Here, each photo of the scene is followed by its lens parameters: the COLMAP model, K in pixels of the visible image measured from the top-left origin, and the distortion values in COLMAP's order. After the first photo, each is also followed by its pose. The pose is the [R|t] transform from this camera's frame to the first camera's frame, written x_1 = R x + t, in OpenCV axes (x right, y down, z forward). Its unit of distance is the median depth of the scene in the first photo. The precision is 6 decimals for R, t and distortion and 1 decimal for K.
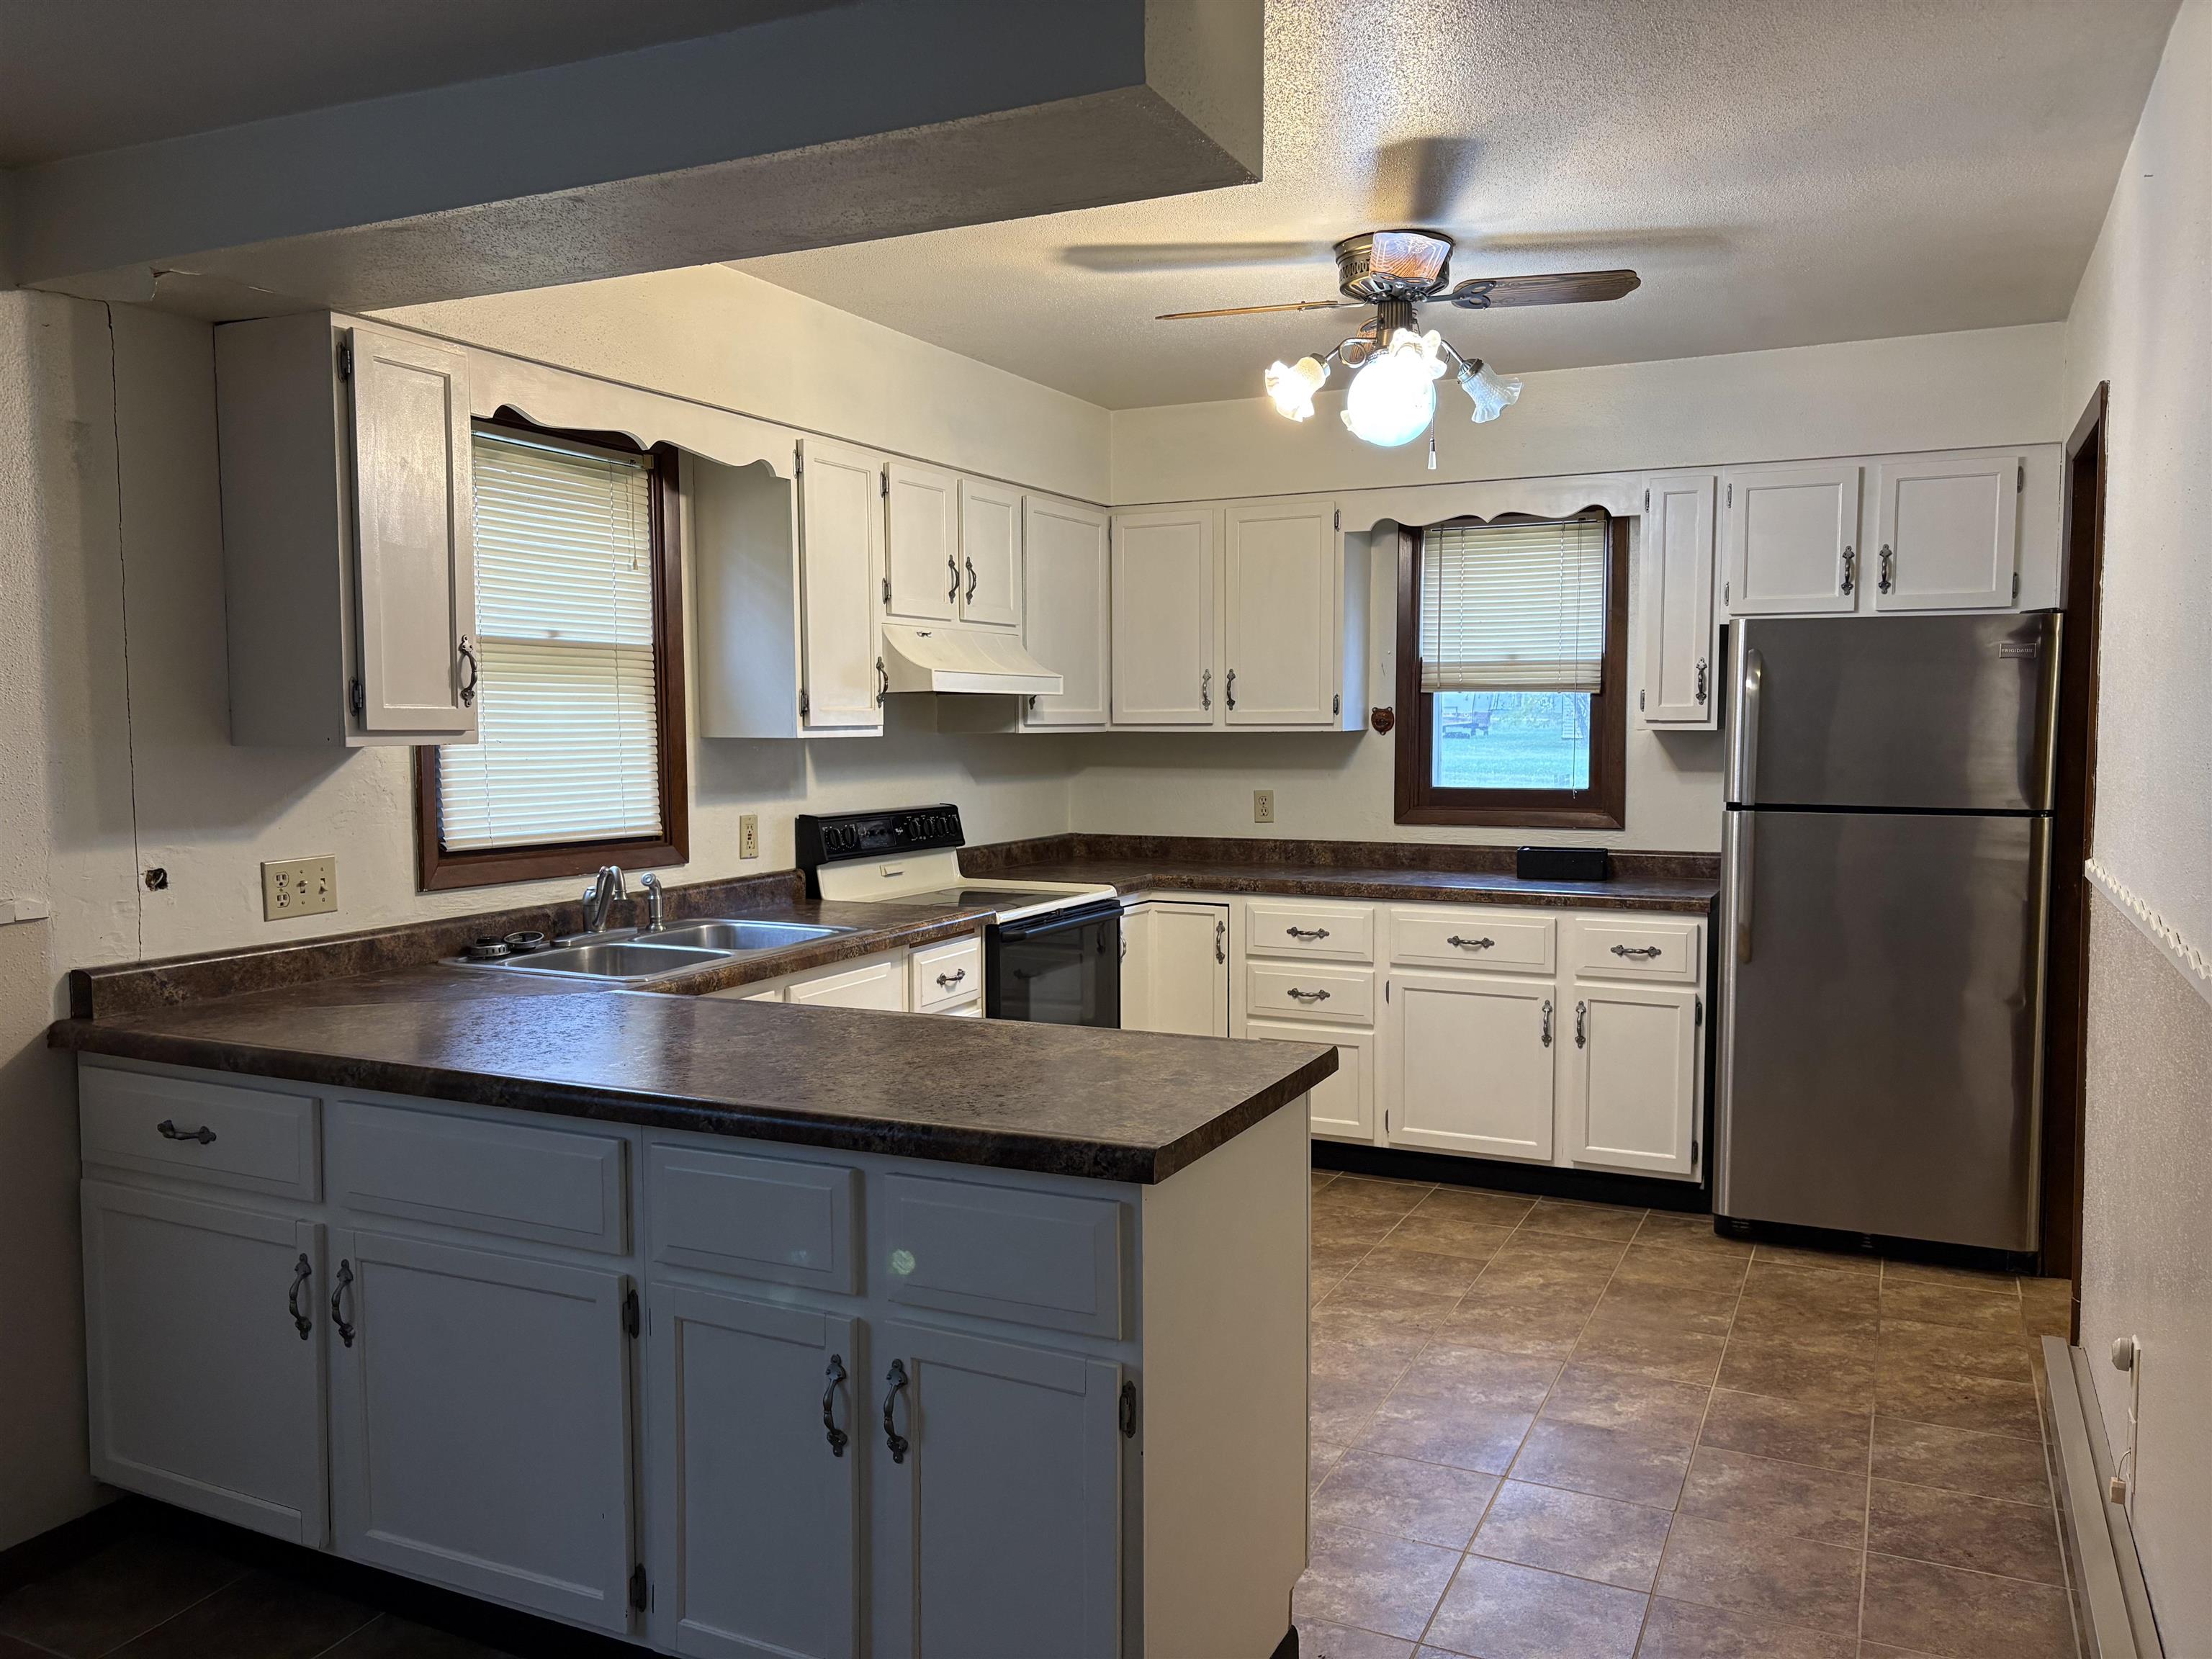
lens RADIAL K [[1669.1, 0, 1091.3], [0, 1669.1, 833.2], [0, 0, 1]] dist [0.045385, -0.051685]
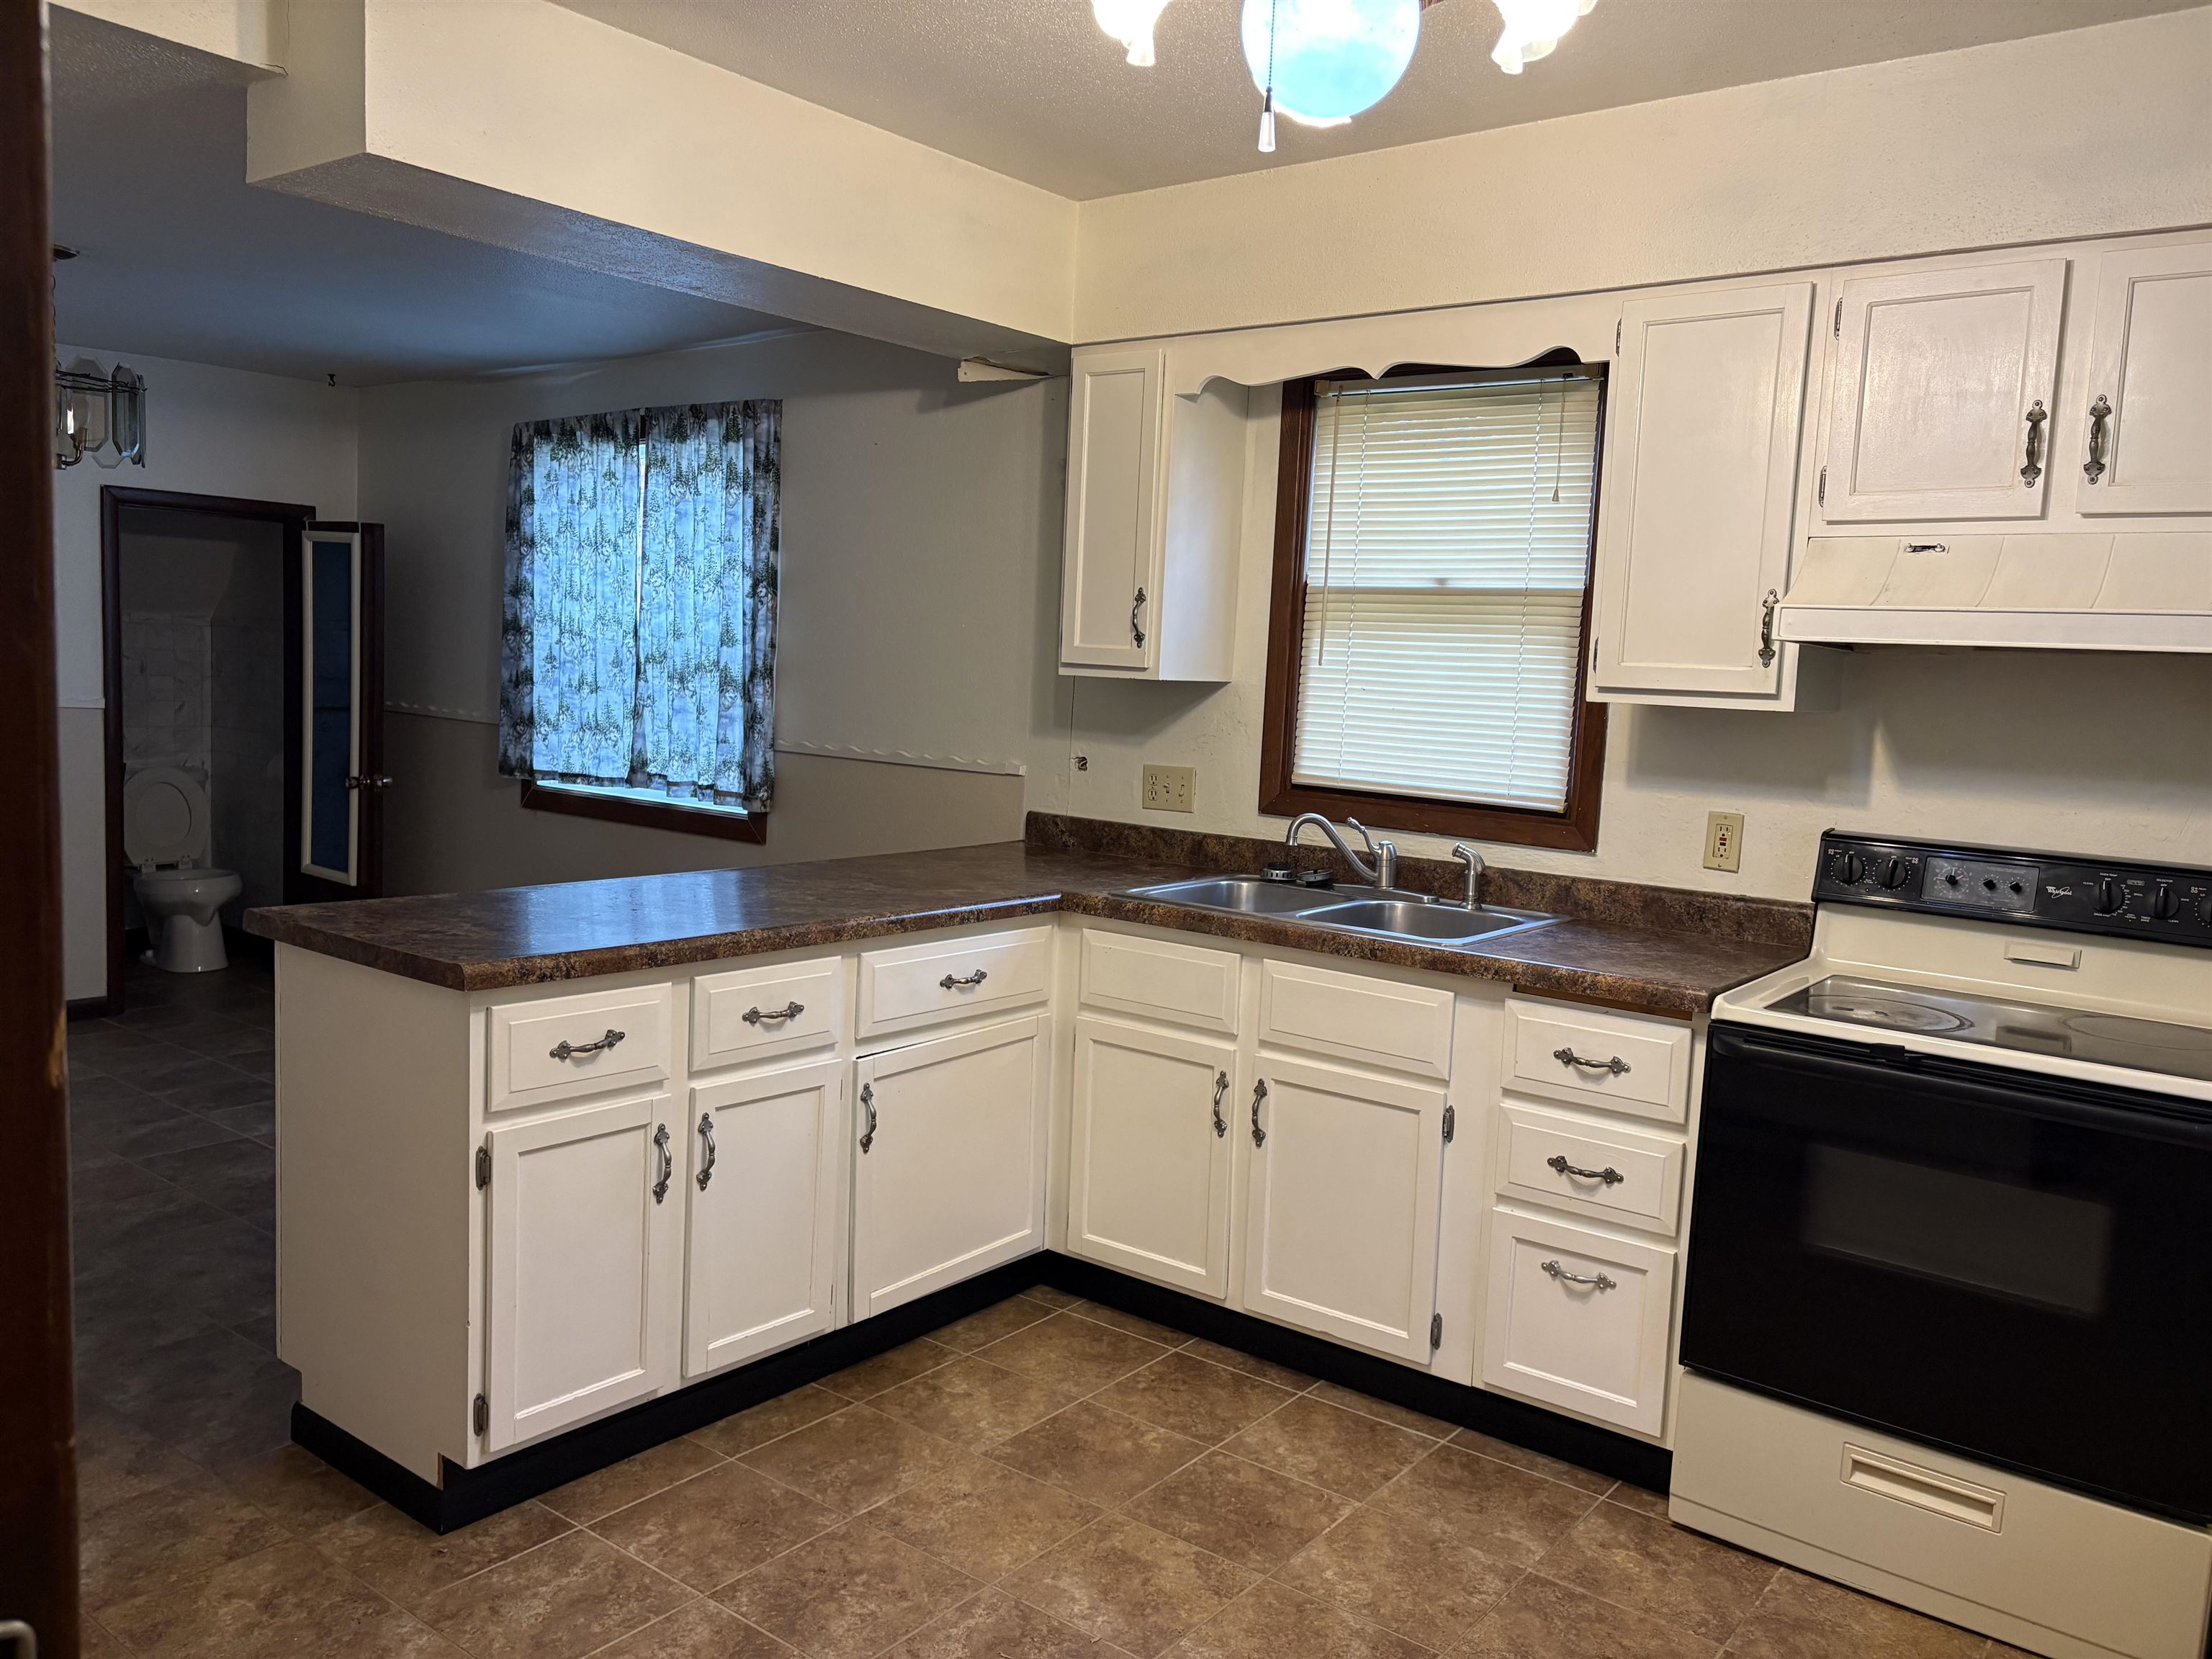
lens RADIAL K [[1669.1, 0, 1111.7], [0, 1669.1, 825.5], [0, 0, 1]] dist [0.045385, -0.051685]
pose [[-0.204900, 0.120795, -0.971300, 0.533789], [-0.092356, 0.985542, 0.142049, -0.079737], [0.974416, 0.118812, -0.190782, 0.812555]]
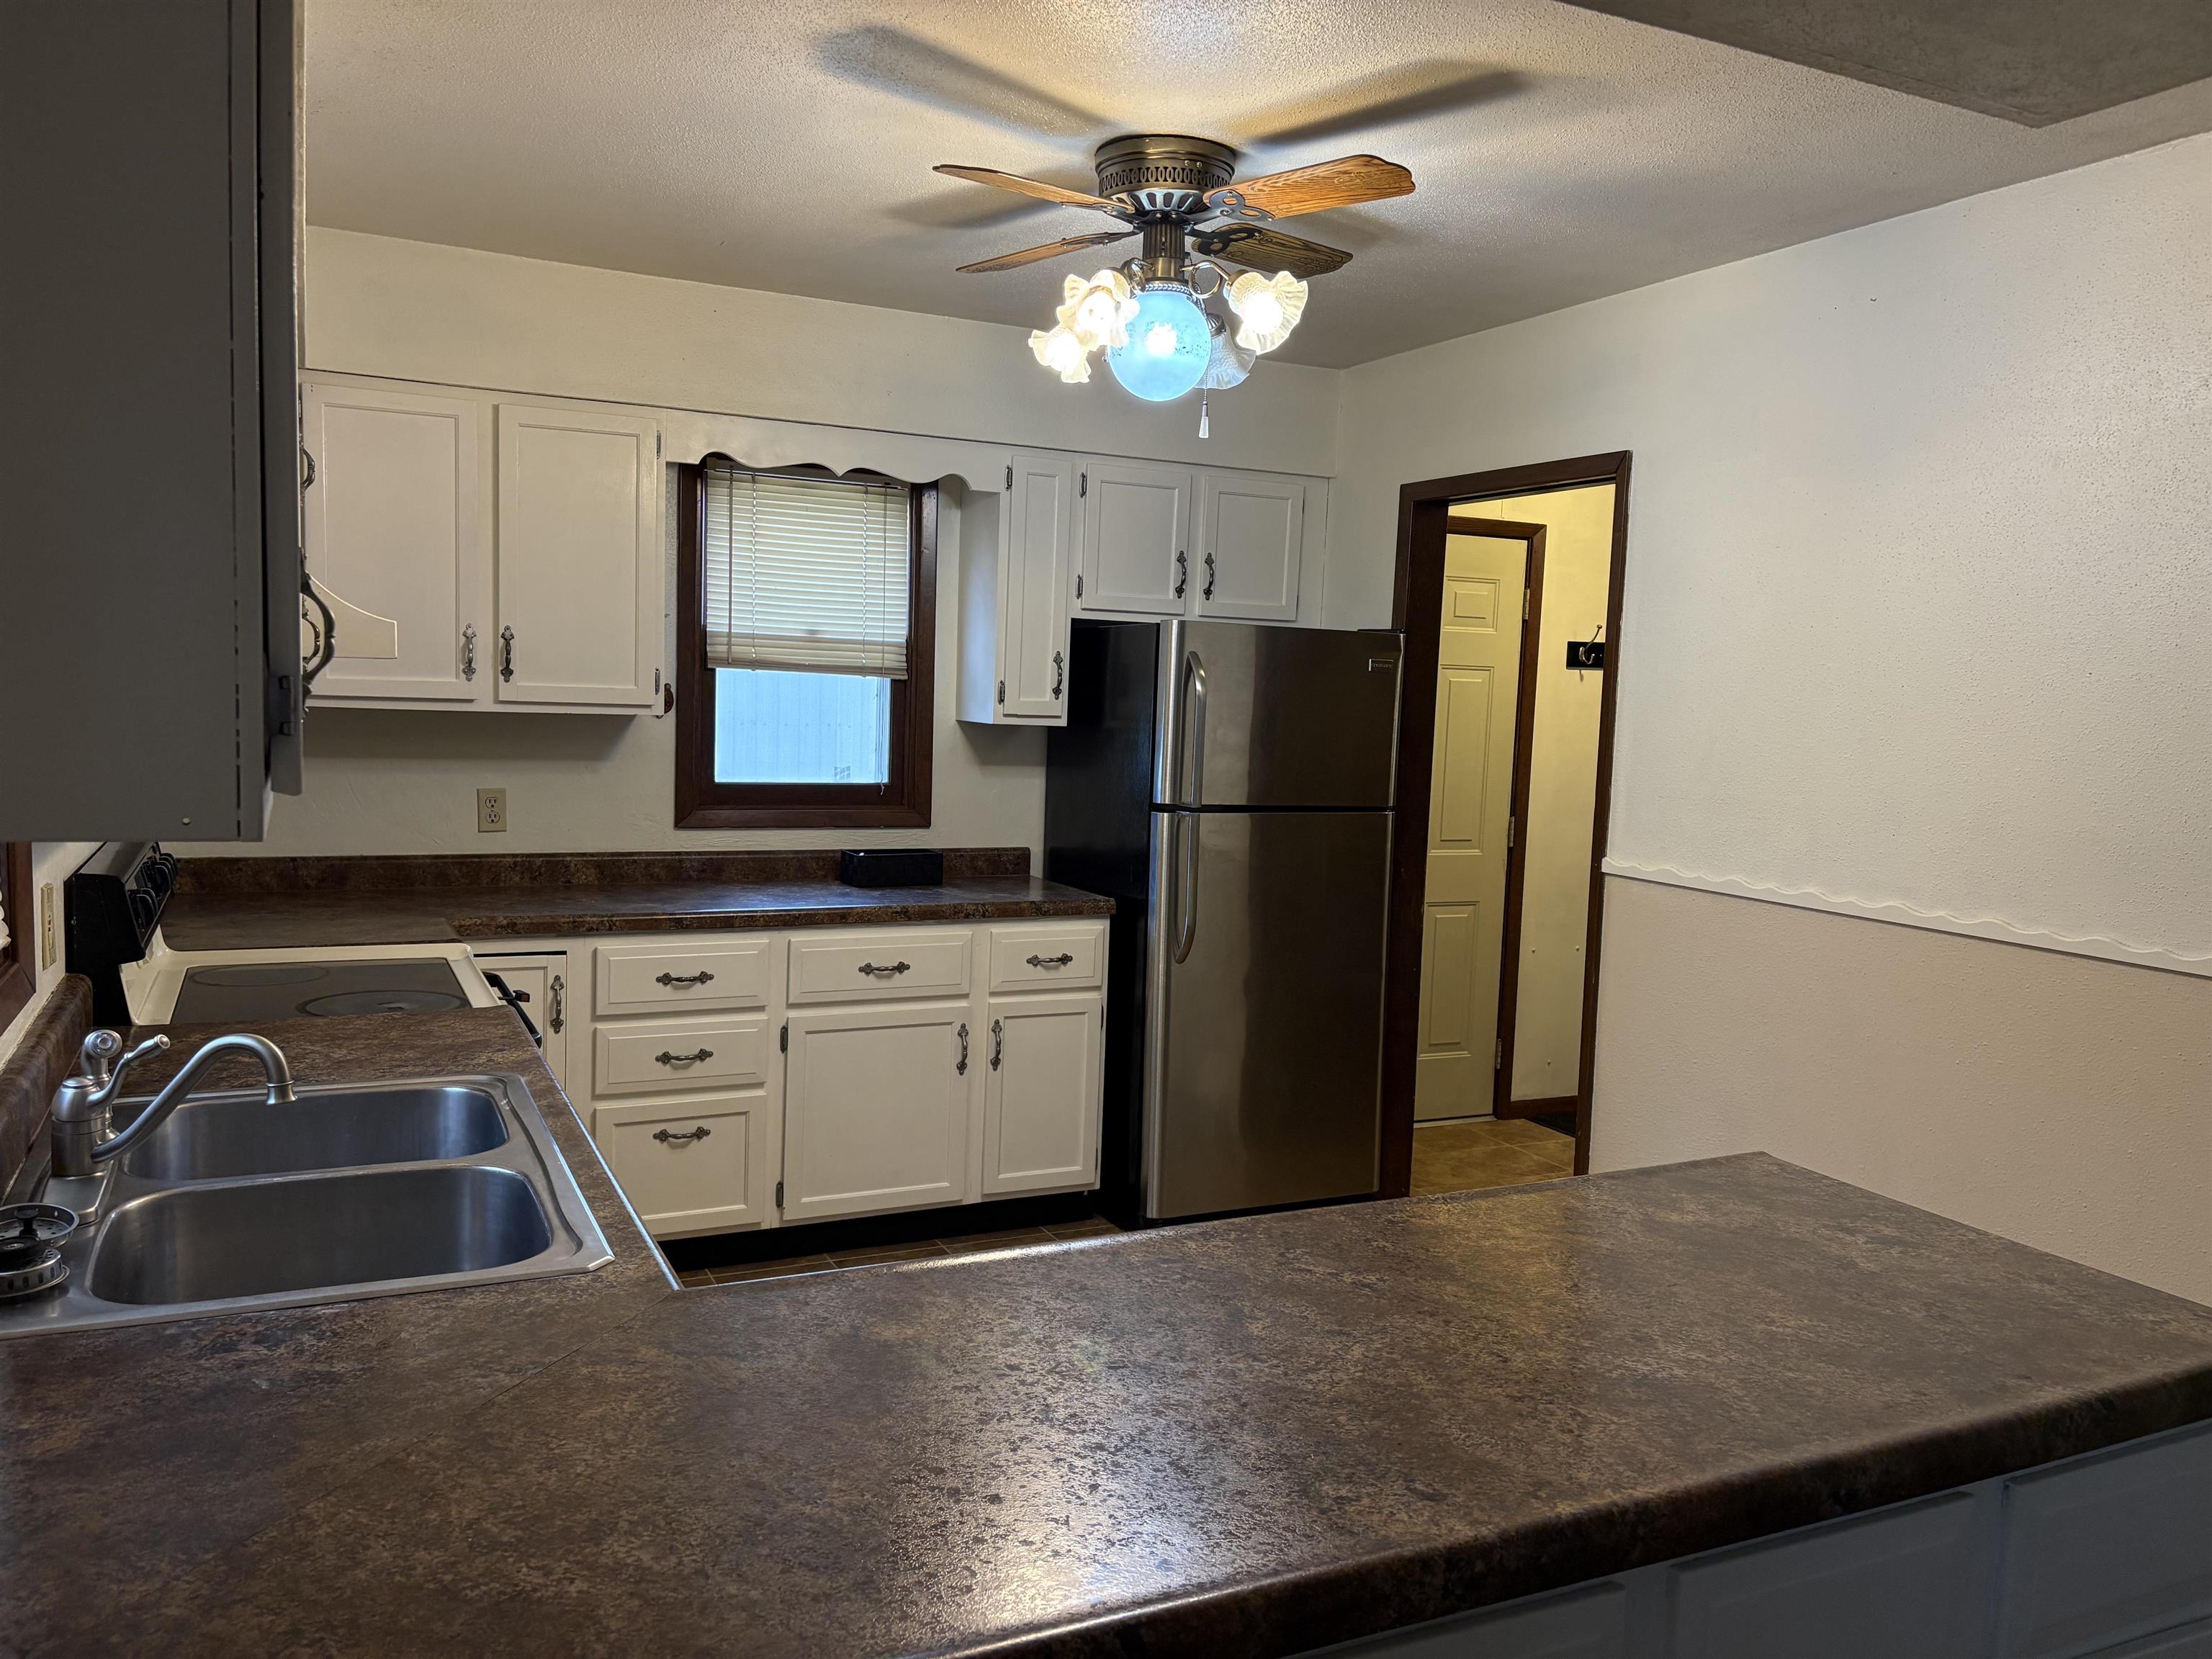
lens RADIAL K [[1669.1, 0, 1161.3], [0, 1669.1, 837.4], [0, 0, 1]] dist [0.045385, -0.051685]
pose [[0.594388, -0.044439, 0.802950, -0.381598], [0.016531, 0.998936, 0.043048, -0.037580], [-0.804008, -0.012314, 0.594490, 0.379997]]
